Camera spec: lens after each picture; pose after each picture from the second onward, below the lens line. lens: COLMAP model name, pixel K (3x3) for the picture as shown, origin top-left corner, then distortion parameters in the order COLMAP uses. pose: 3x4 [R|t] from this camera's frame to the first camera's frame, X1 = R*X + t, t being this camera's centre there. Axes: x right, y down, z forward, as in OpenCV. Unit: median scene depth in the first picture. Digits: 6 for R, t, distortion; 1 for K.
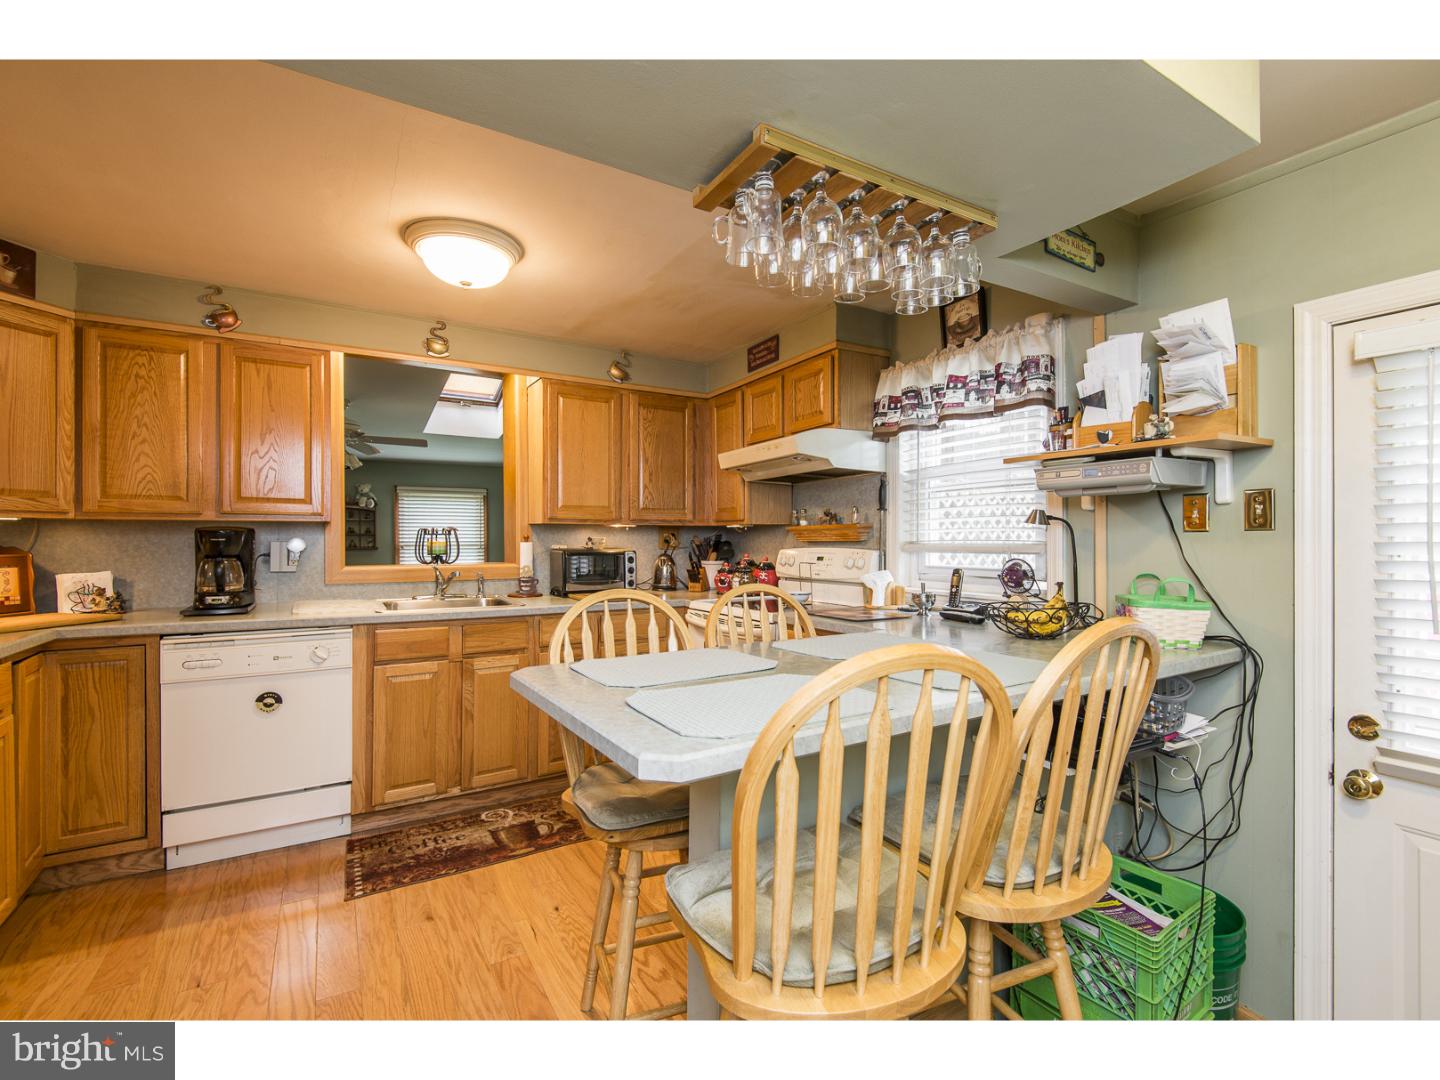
lens RADIAL K [[655.5, 0, 721.9], [0, 655.5, 541.6], [0, 0, 1]] dist [0.017634, -0.008296]
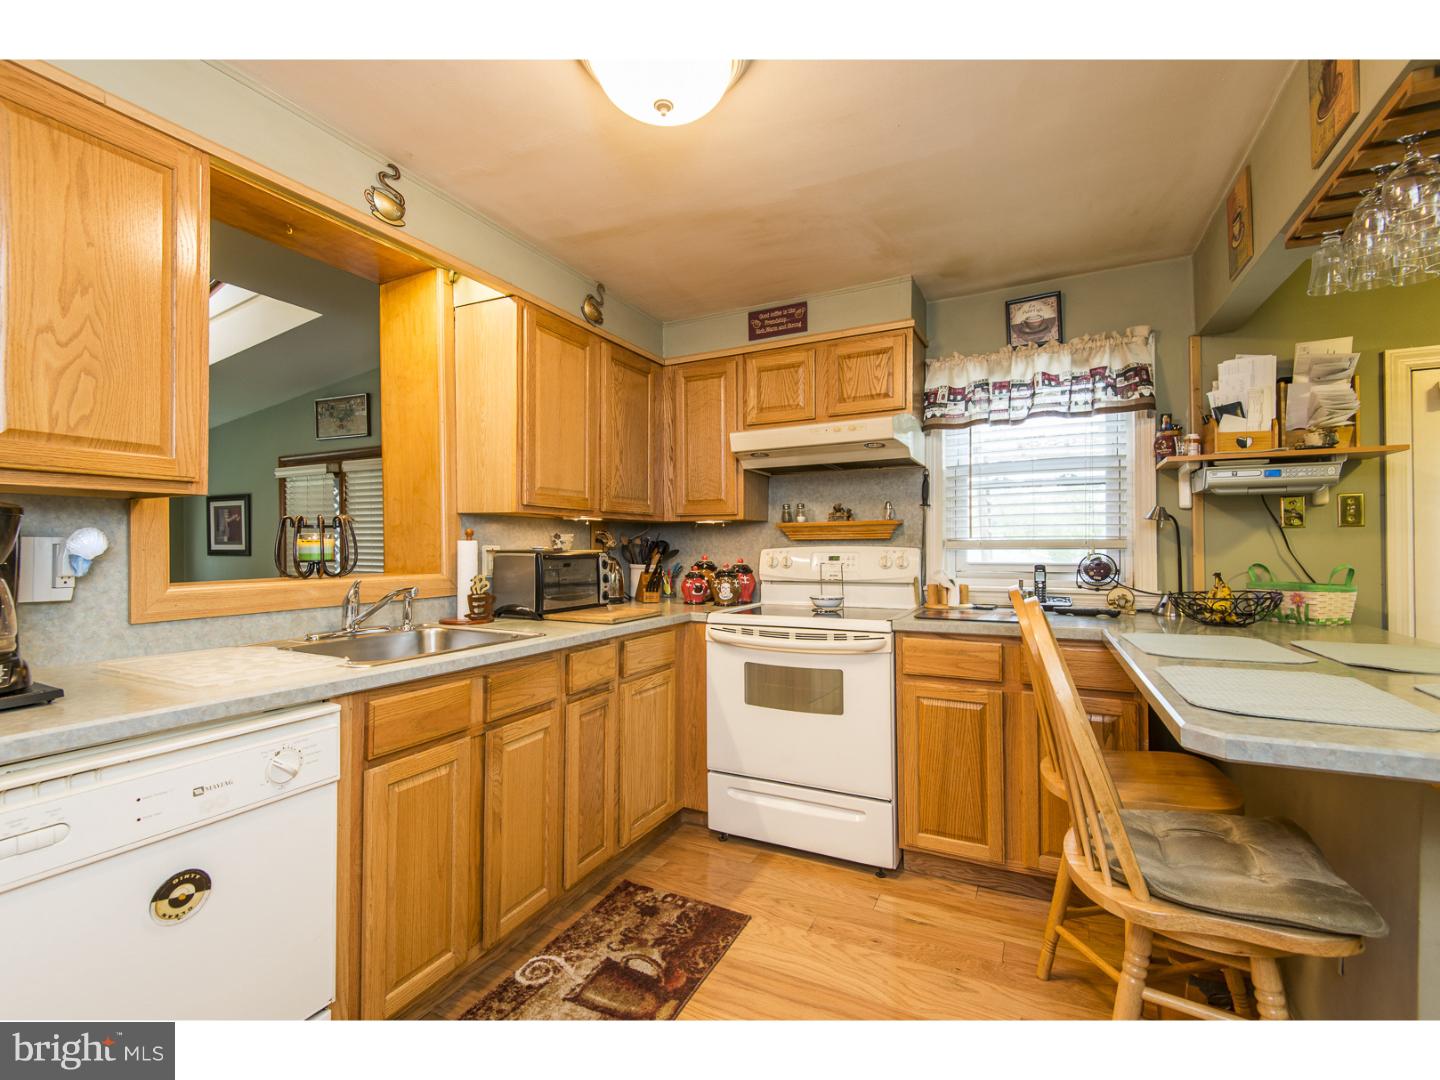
lens RADIAL K [[655.5, 0, 713.2], [0, 655.5, 542.7], [0, 0, 1]] dist [0.017634, -0.008296]
pose [[0.841091, -0.000720, 0.540893, -0.546843], [0.004235, 0.999977, -0.005254, 0.009234], [-0.540877, 0.006710, 0.841075, 0.376159]]
